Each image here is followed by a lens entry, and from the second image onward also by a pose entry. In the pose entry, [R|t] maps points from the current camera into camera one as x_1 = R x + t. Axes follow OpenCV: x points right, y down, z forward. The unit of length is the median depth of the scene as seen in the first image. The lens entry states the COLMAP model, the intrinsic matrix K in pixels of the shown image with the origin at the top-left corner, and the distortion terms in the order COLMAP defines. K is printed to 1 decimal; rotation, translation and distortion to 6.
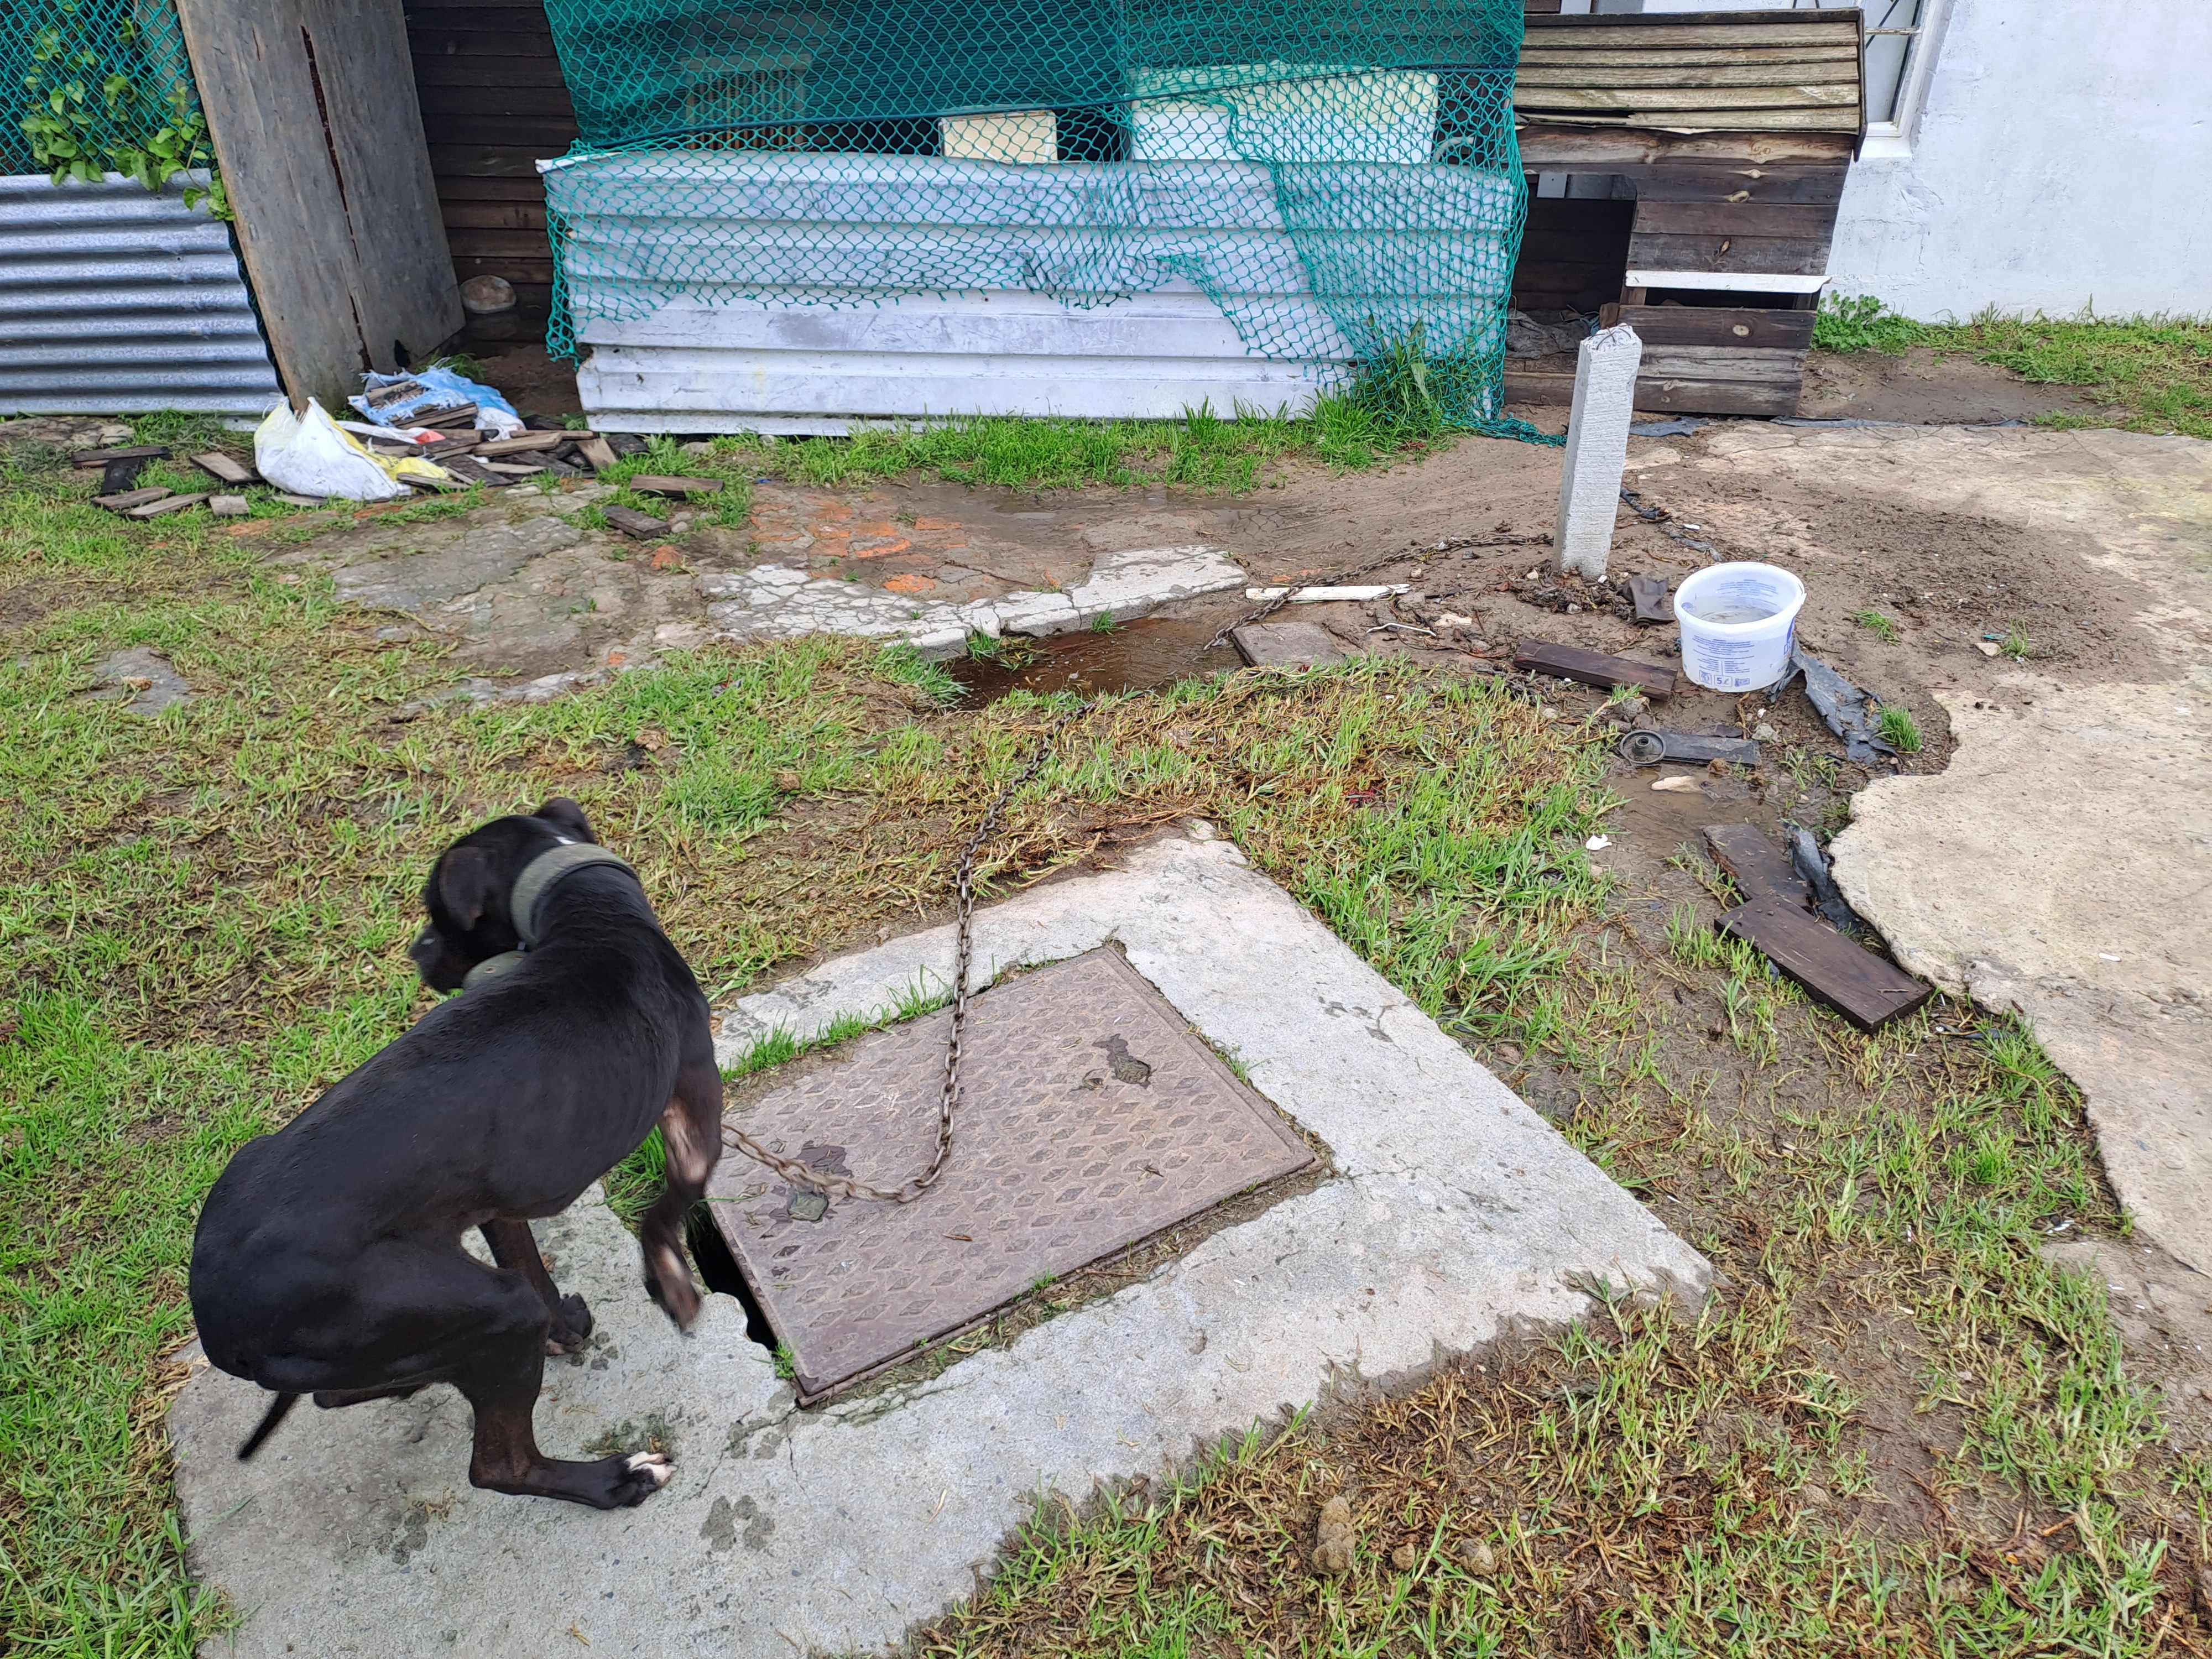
lens RADIAL K [[1598.5, 0, 1151.2], [0, 1598.5, 841.0], [0, 0, 1]] dist [0.075761, -0.075088]
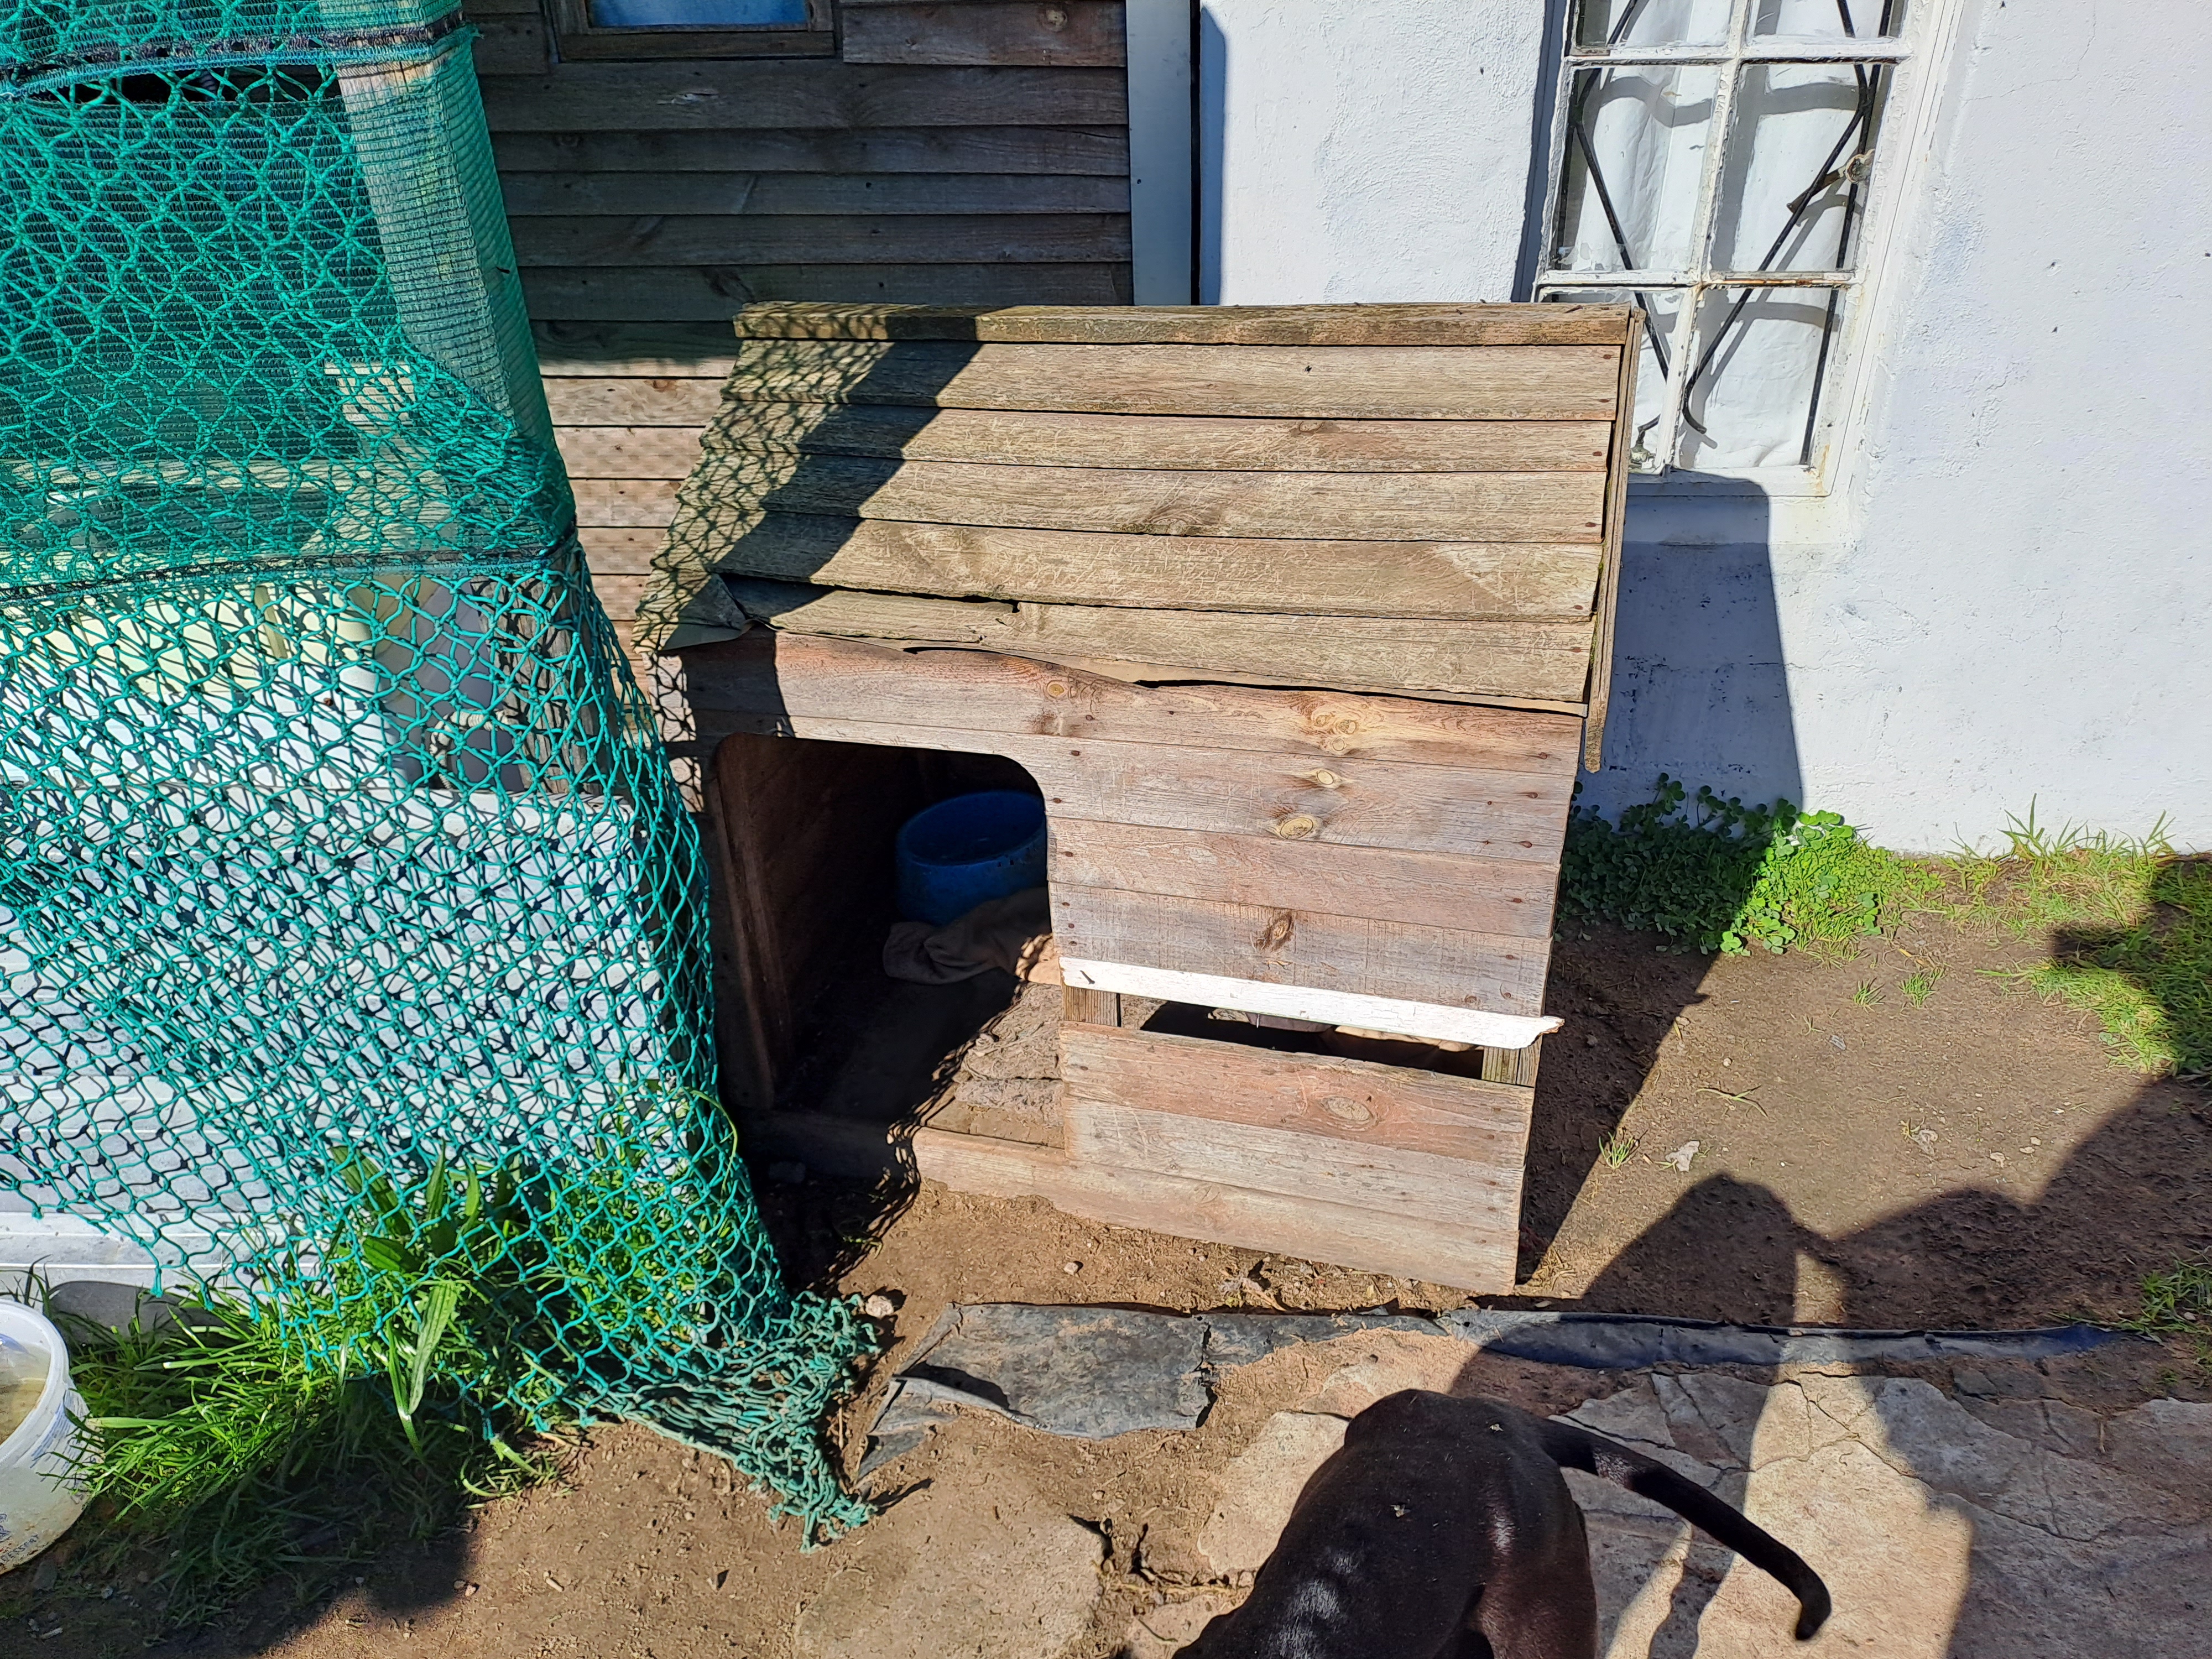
lens RADIAL K [[1598.5, 0, 1075.8], [0, 1598.5, 871.0], [0, 0, 1]] dist [0.075761, -0.075088]
pose [[0.997718, 0.000992, -0.067509, 0.344687], [-0.000579, 0.999981, 0.006133, -0.399531], [0.067514, -0.006079, 0.997700, 0.646966]]
